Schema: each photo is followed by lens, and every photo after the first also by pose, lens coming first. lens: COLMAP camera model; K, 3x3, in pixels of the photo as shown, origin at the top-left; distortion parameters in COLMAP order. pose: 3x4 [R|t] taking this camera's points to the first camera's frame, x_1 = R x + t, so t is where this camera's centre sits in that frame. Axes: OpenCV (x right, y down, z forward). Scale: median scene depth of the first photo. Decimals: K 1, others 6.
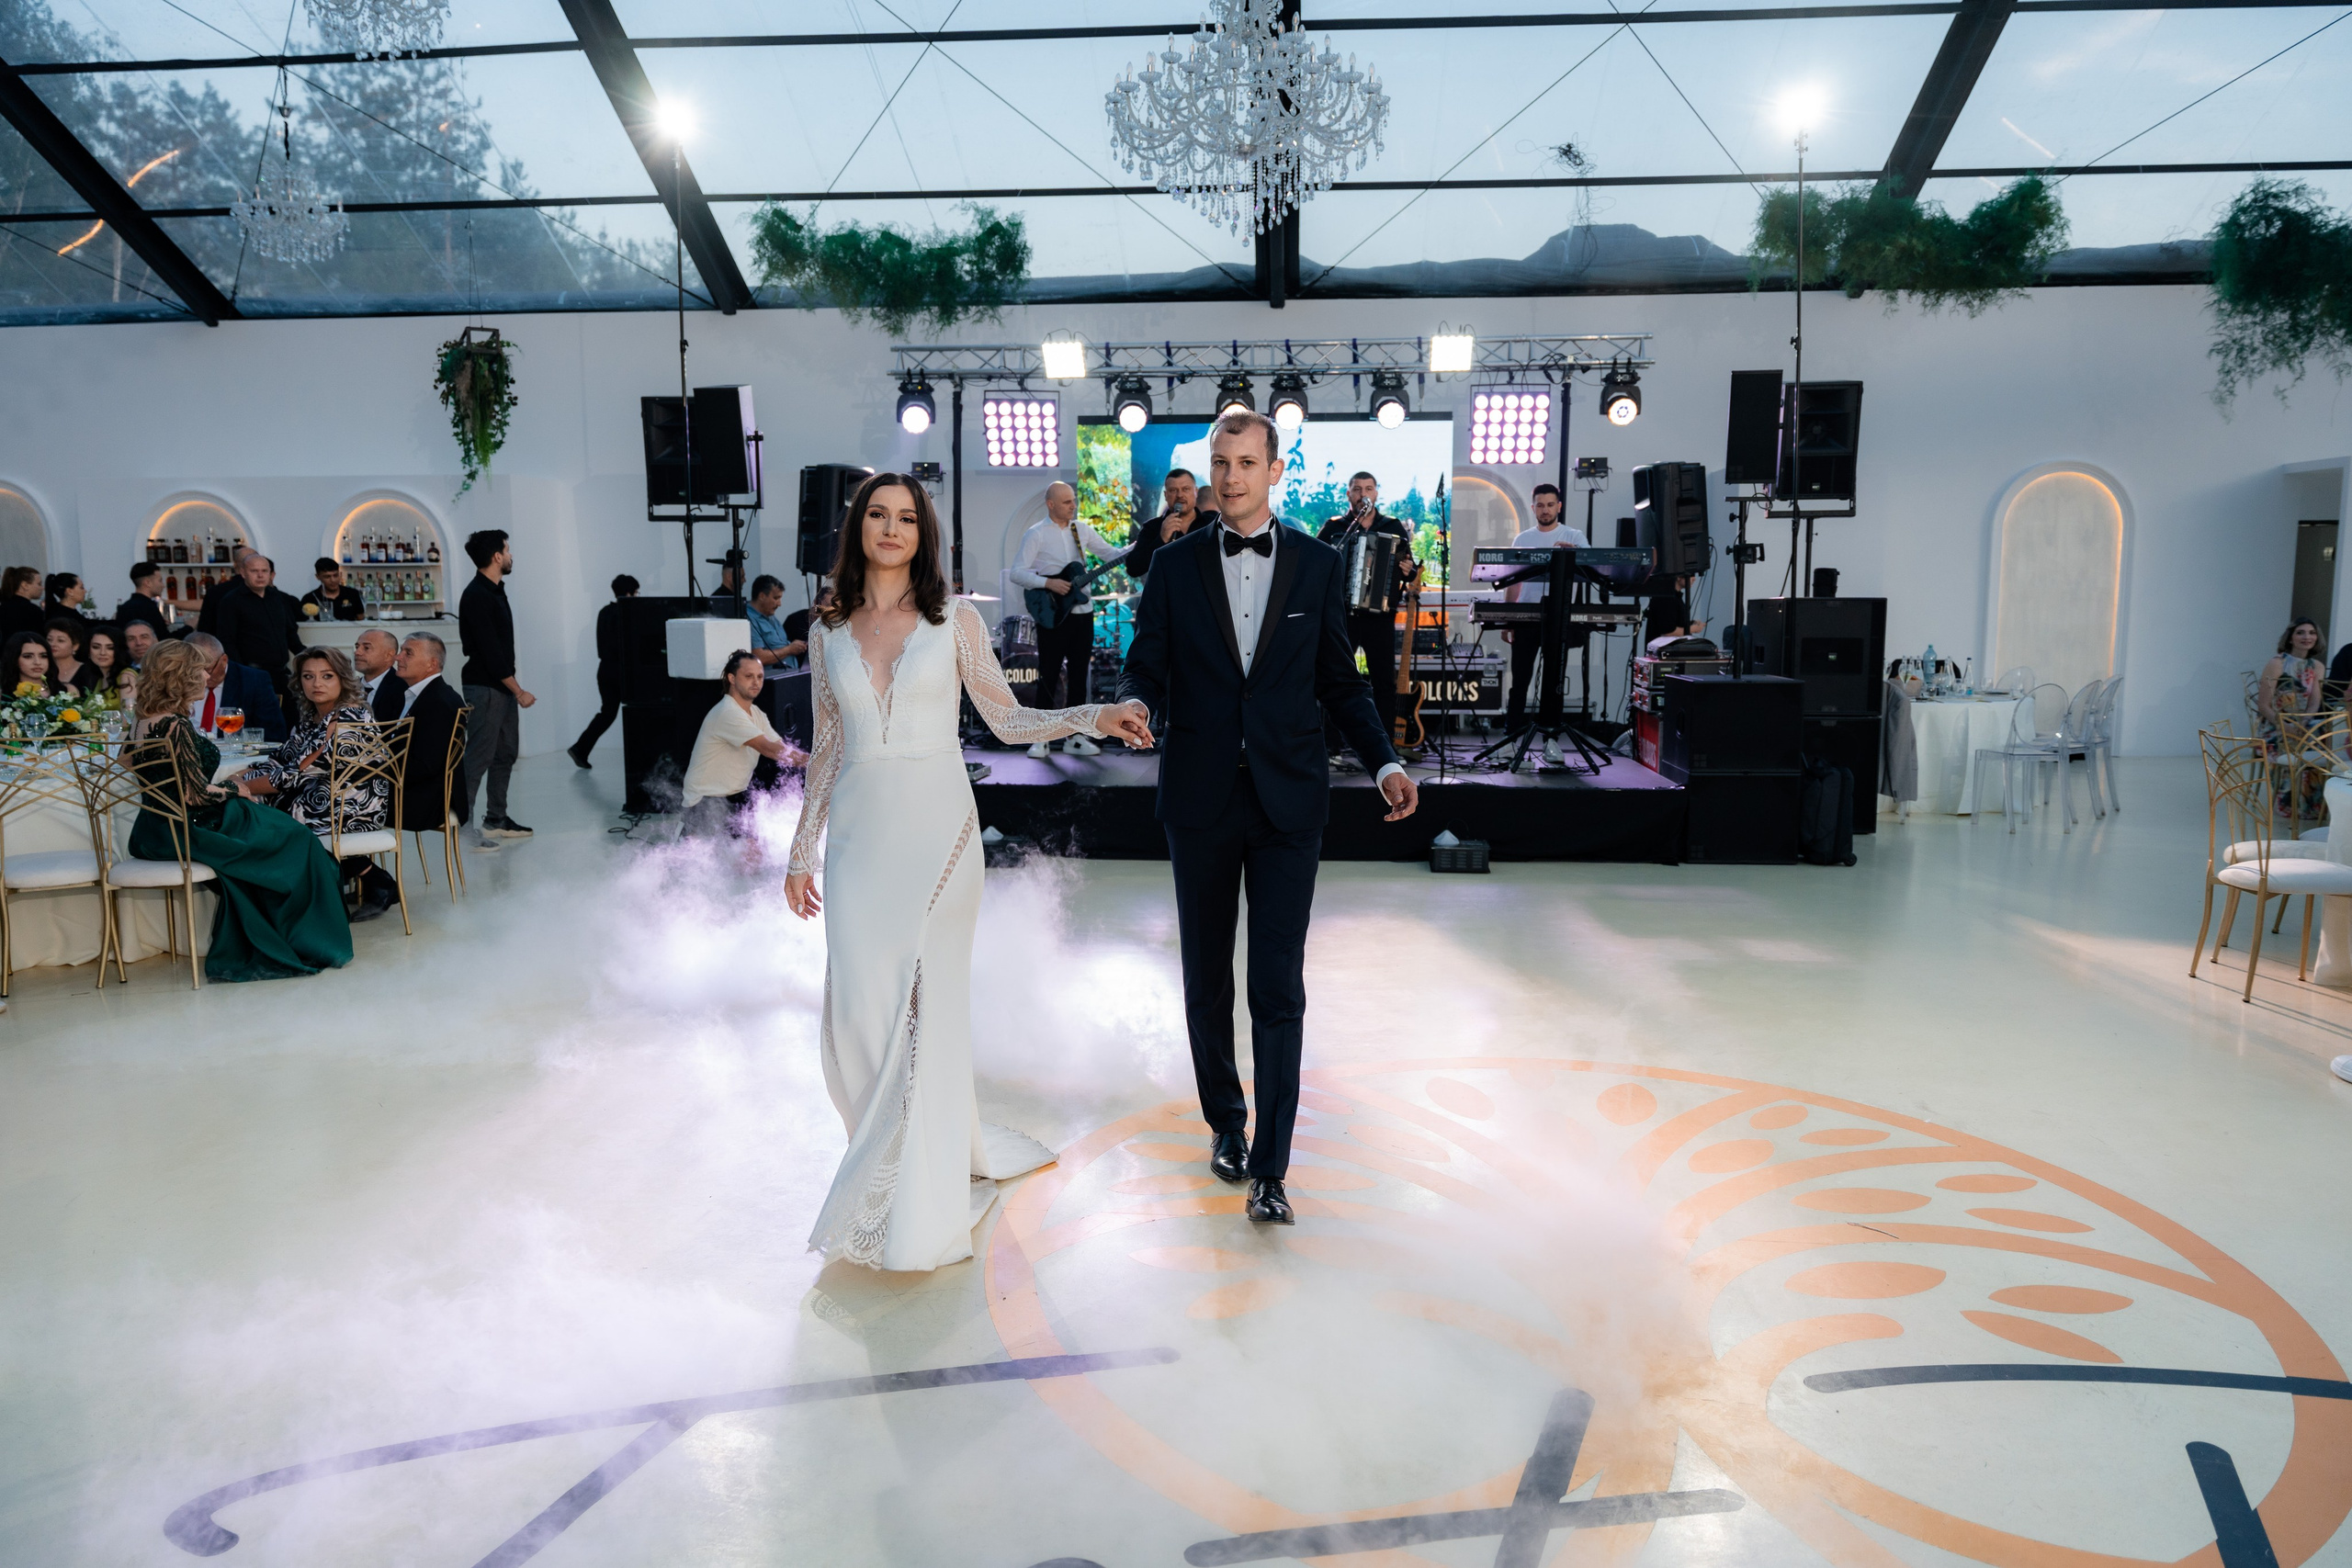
lens RADIAL K [[1547.5, 0, 1176.0], [0, 1547.5, 784.0], [0, 0, 1]] dist [0.000933, -0.013596]
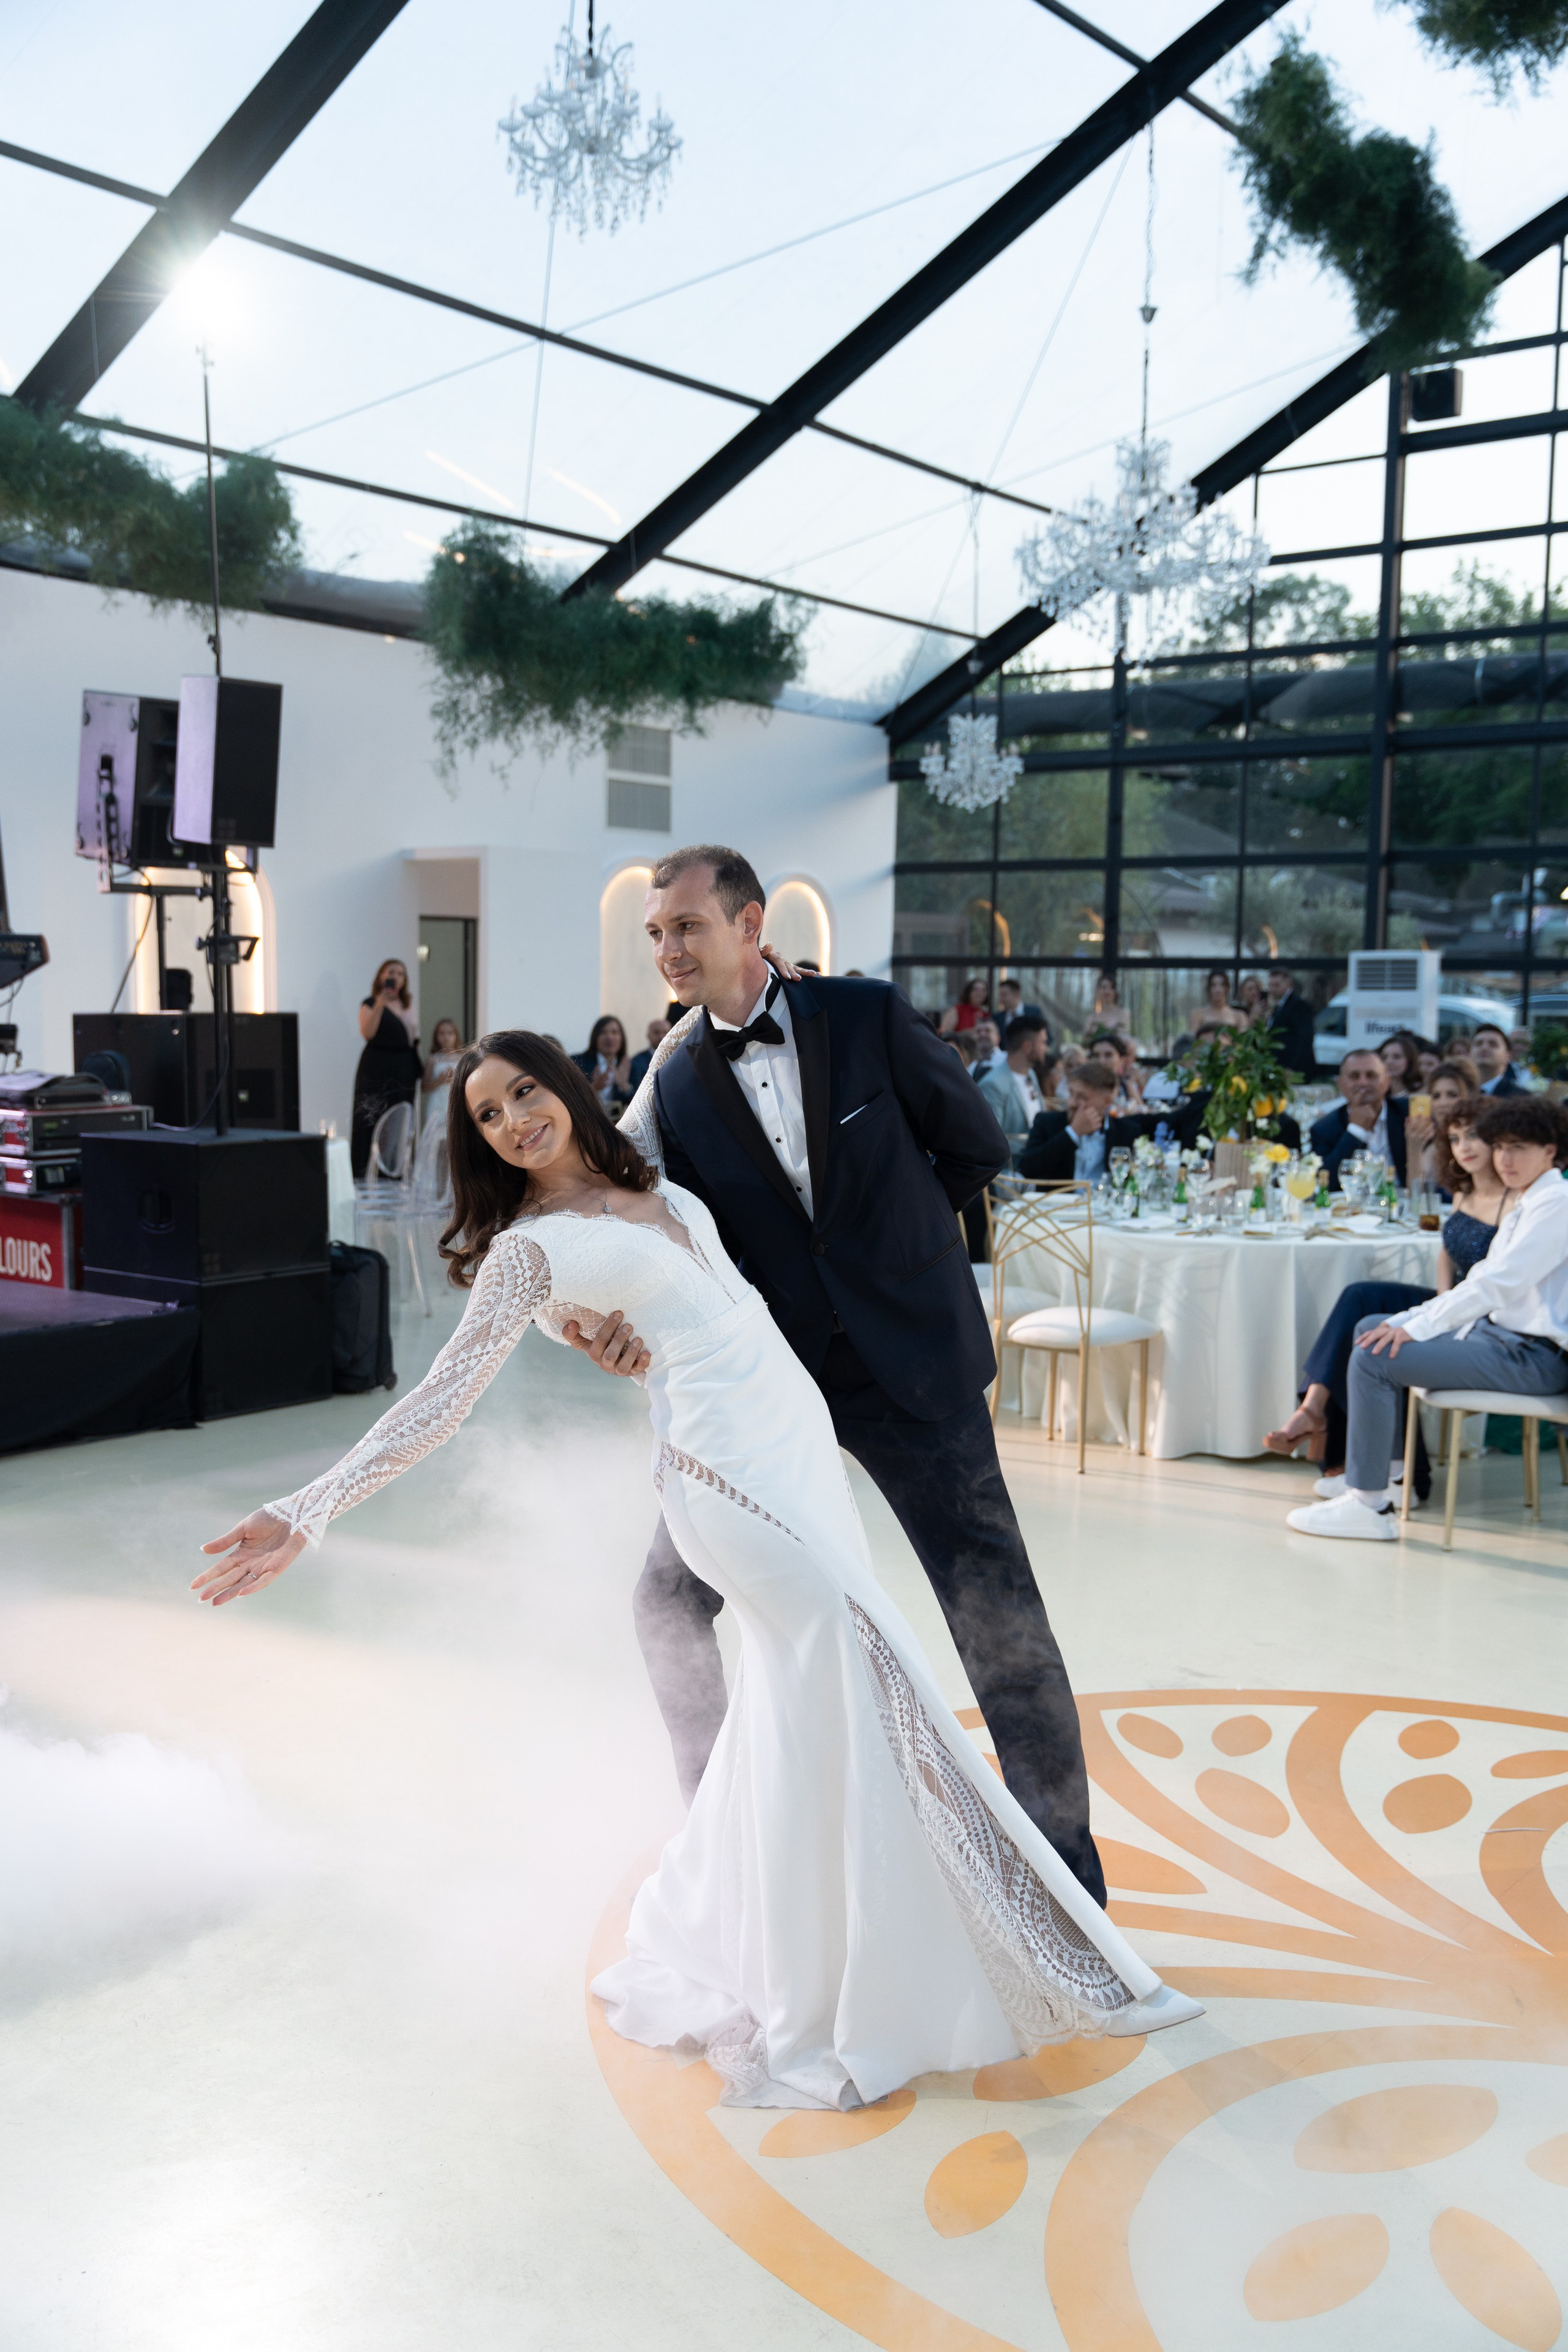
lens RADIAL K [[2158.3, 0, 784.0], [0, 2158.3, 1176.0], [0, 0, 1]] dist [0.016672, -0.011004]
pose [[0.551769, -0.064787, 0.831477, -0.255636], [0.092814, 0.995555, 0.015980, -0.039207], [-0.828816, 0.068356, 0.555330, 0.256662]]
